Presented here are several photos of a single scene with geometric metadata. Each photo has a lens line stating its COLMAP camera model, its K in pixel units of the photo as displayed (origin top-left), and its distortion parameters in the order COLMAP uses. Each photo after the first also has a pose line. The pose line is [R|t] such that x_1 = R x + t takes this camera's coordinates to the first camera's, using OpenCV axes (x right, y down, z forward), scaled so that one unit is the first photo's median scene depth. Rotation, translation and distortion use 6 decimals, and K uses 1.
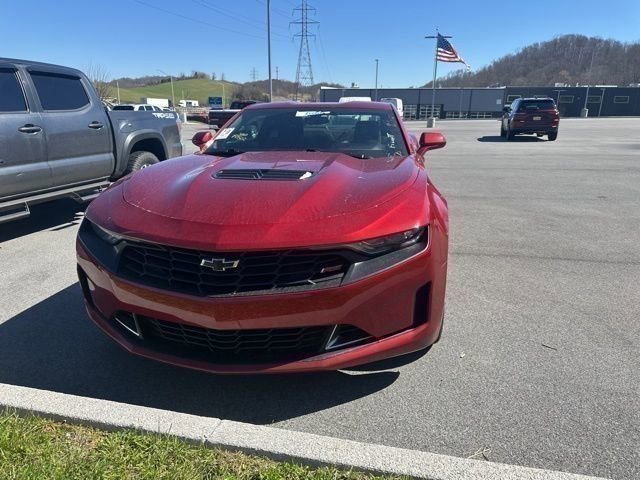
lens RADIAL K [[446.0, 0, 324.7], [0, 446.0, 237.2], [0, 0, 1]] dist [0.035244, -0.046649]
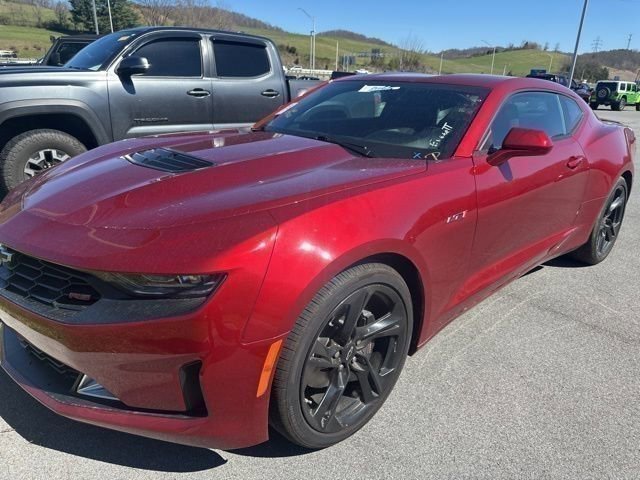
lens RADIAL K [[446.0, 0, 323.5], [0, 446.0, 246.6], [0, 0, 1]] dist [0.035244, -0.046649]
pose [[0.795477, 0.238517, -0.557070, 0.682430], [-0.196576, 0.971136, 0.135101, -0.176979], [0.573214, 0.002037, 0.819403, 0.565296]]
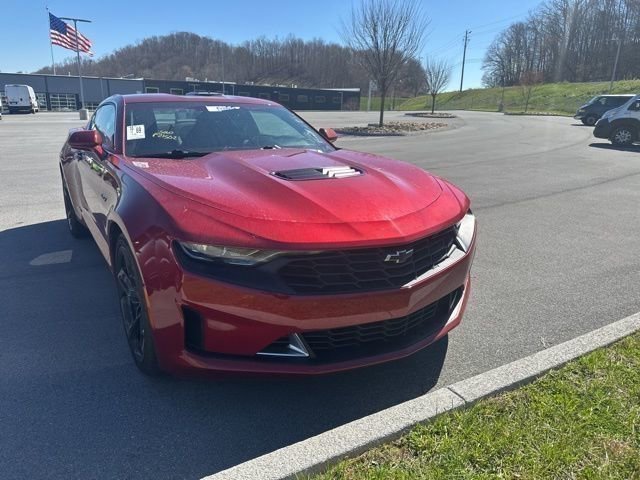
lens RADIAL K [[446.0, 0, 321.9], [0, 446.0, 244.2], [0, 0, 1]] dist [0.035244, -0.046649]
pose [[0.739917, -0.183958, 0.647056, -0.948340], [0.164220, 0.982176, 0.091444, -0.085401], [-0.652345, 0.038599, 0.756939, 0.283116]]
